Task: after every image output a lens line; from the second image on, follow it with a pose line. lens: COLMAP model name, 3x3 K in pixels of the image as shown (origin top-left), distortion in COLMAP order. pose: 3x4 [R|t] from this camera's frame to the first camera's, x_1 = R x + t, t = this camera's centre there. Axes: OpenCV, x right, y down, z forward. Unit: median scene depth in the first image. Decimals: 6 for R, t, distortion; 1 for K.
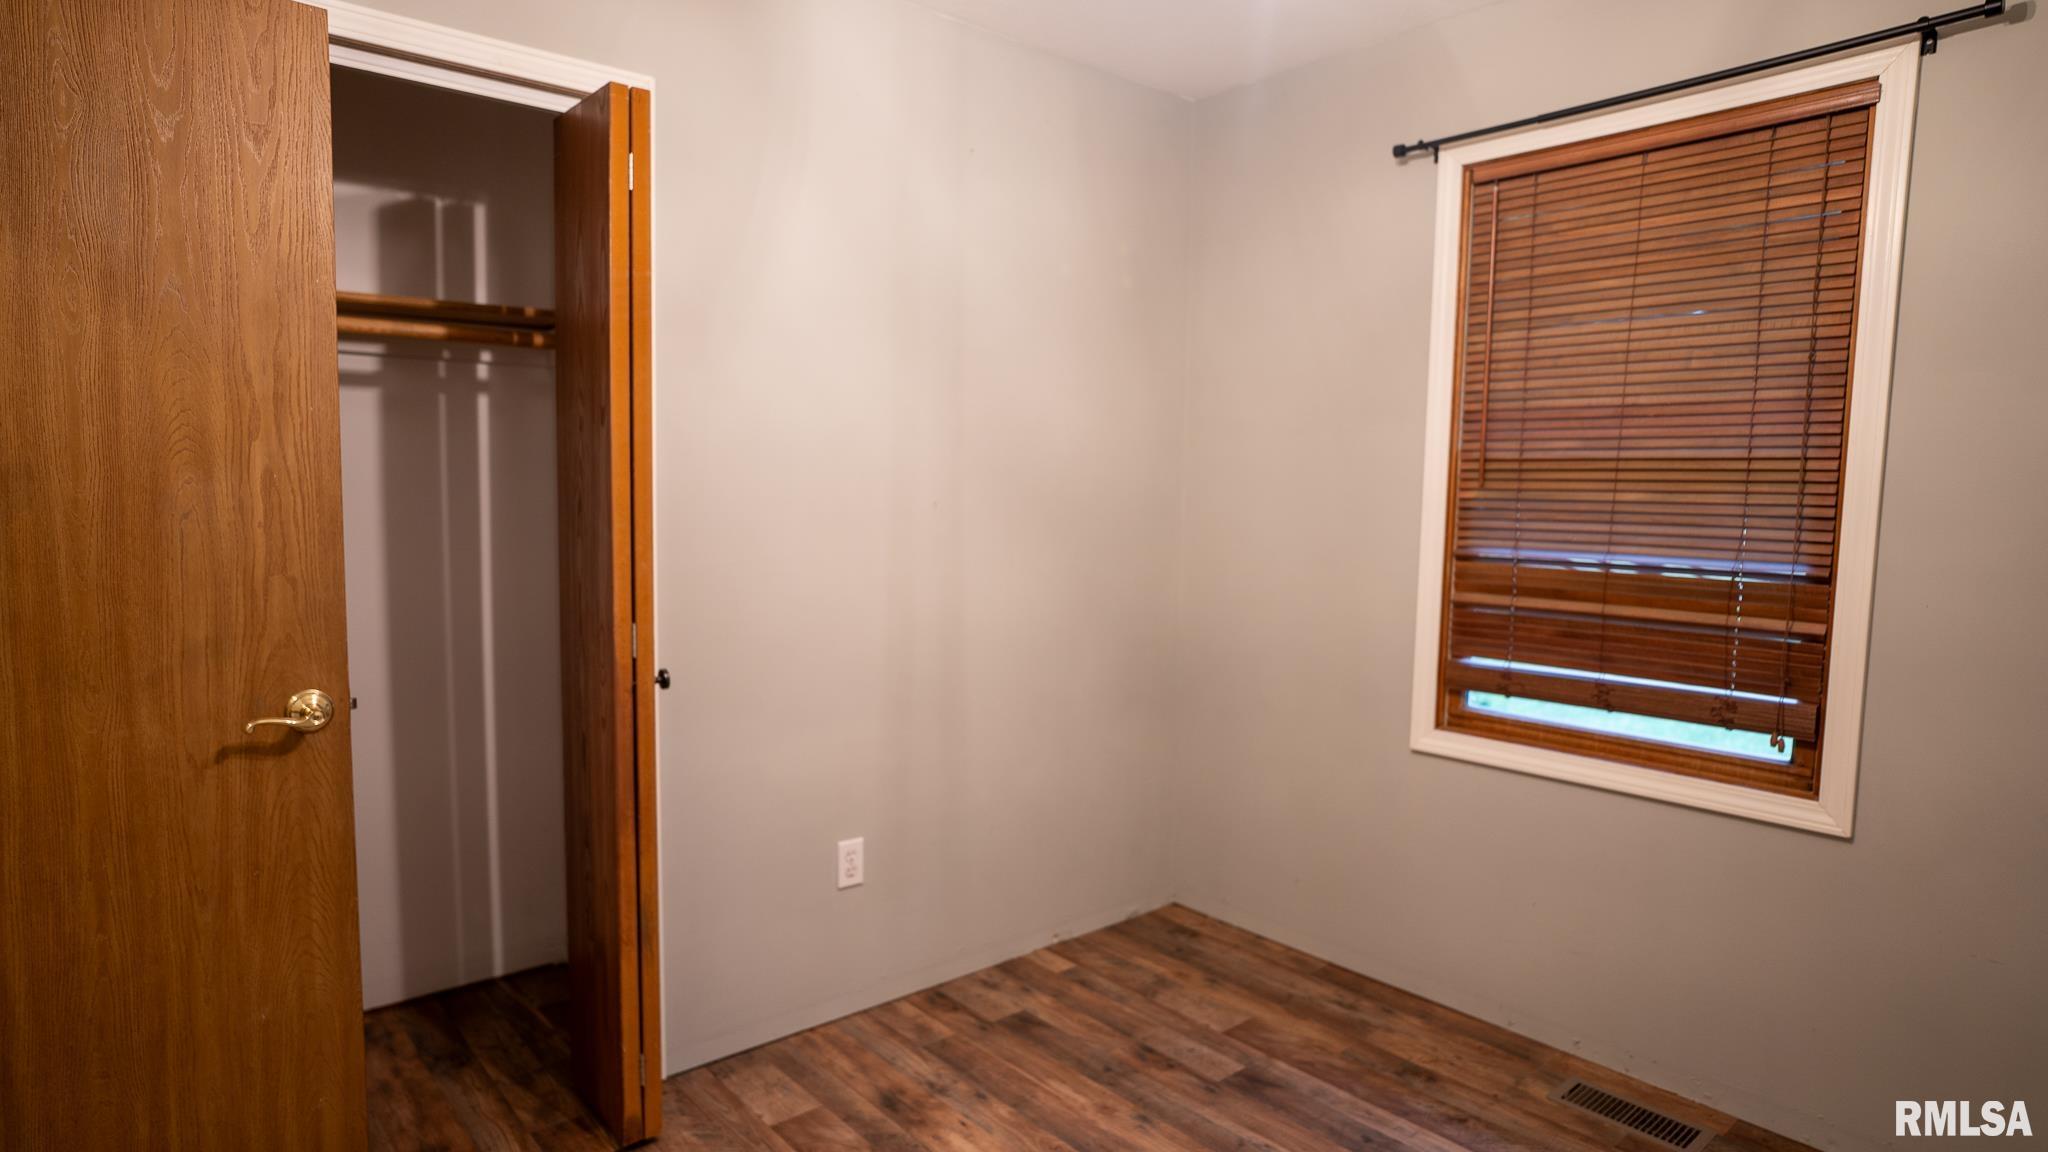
lens RADIAL K [[1125.4, 0, 1020.7], [0, 1125.4, 571.6], [0, 0, 1]] dist [-0.052093, 0.038084]
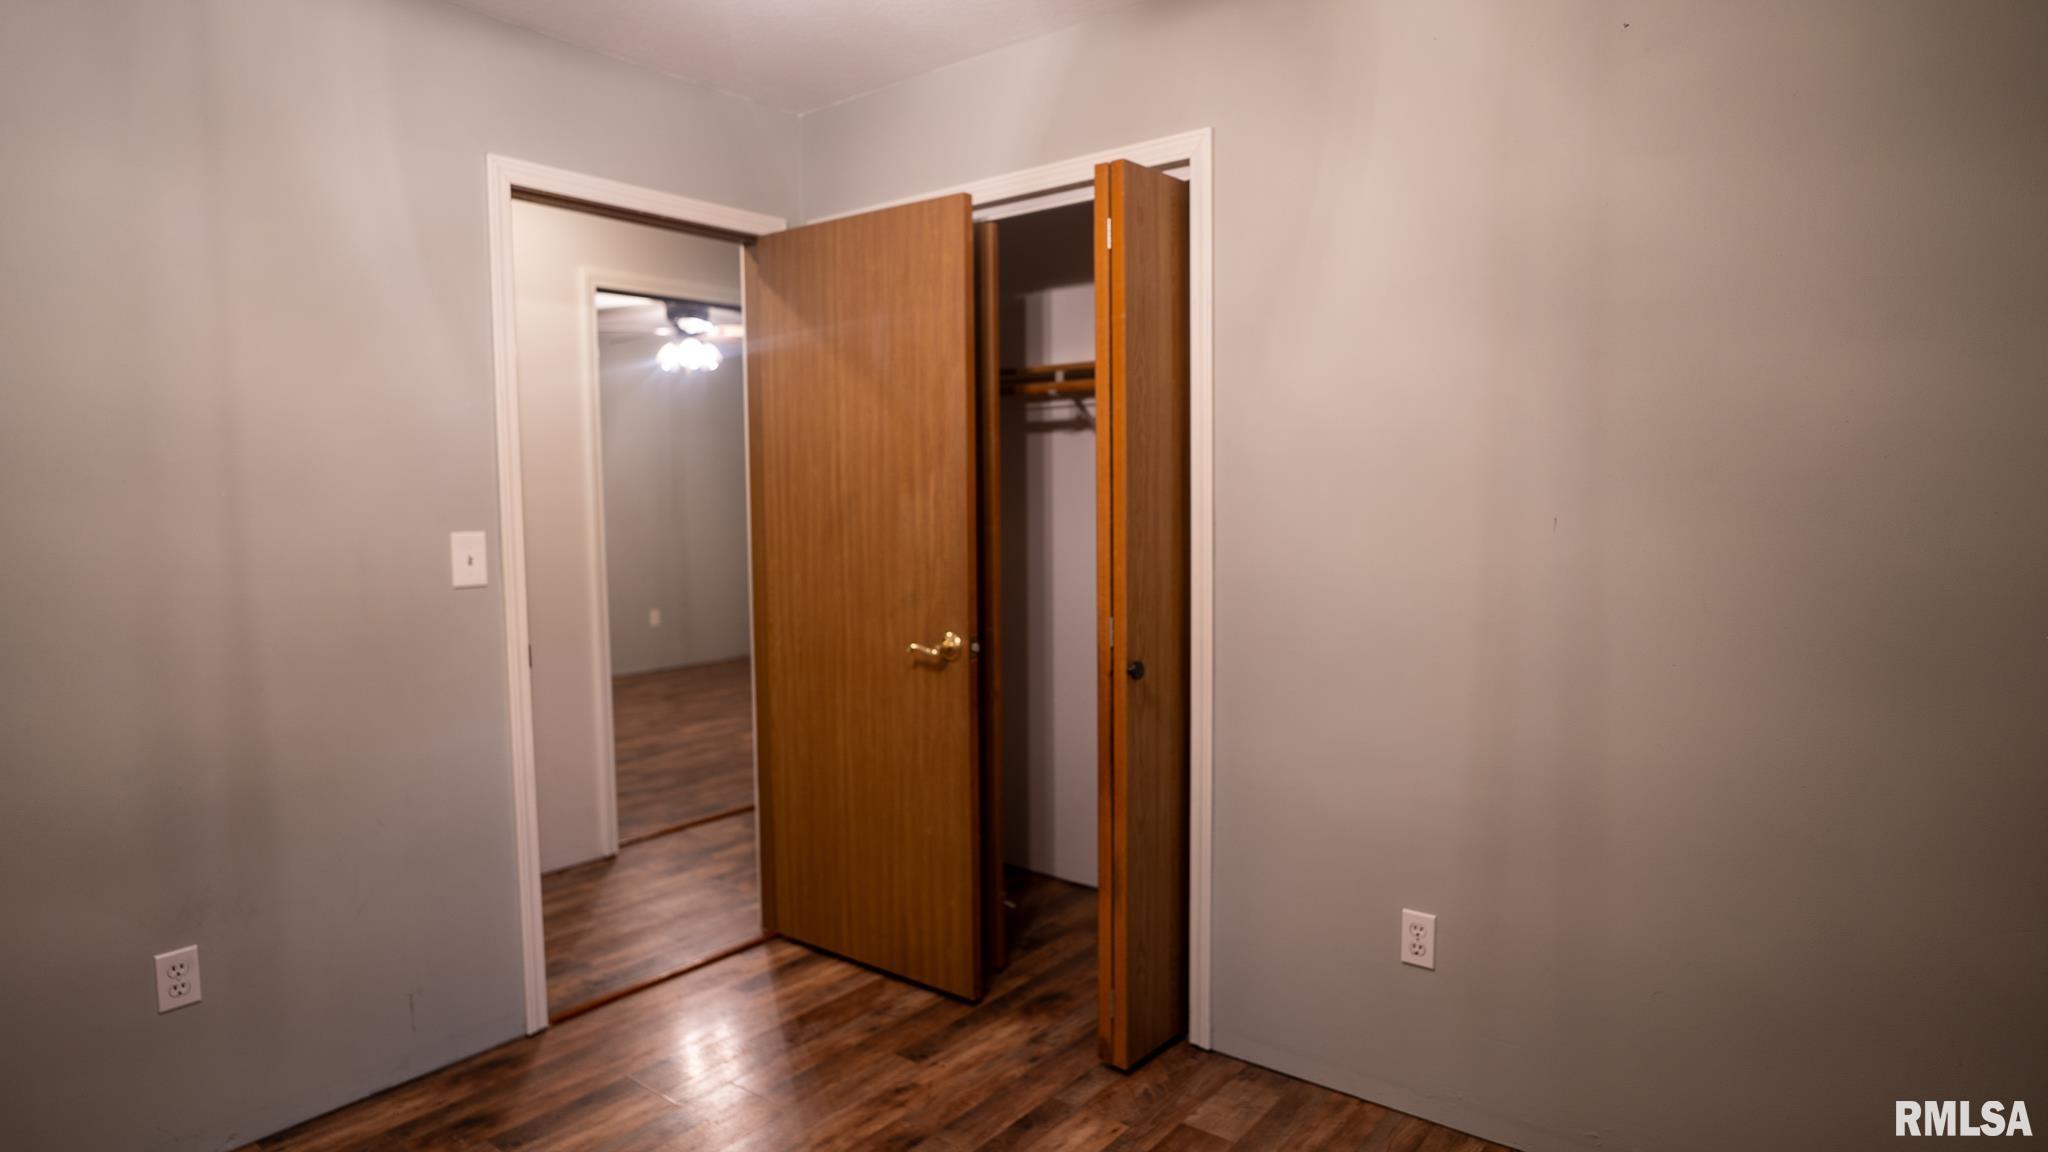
lens RADIAL K [[1125.4, 0, 1020.7], [0, 1125.4, 571.6], [0, 0, 1]] dist [-0.052093, 0.038084]
pose [[0.193424, 0.053696, -0.979645, 0.940537], [-0.066613, 0.996916, 0.041490, -0.052350], [0.978851, 0.057232, 0.196404, 0.809764]]
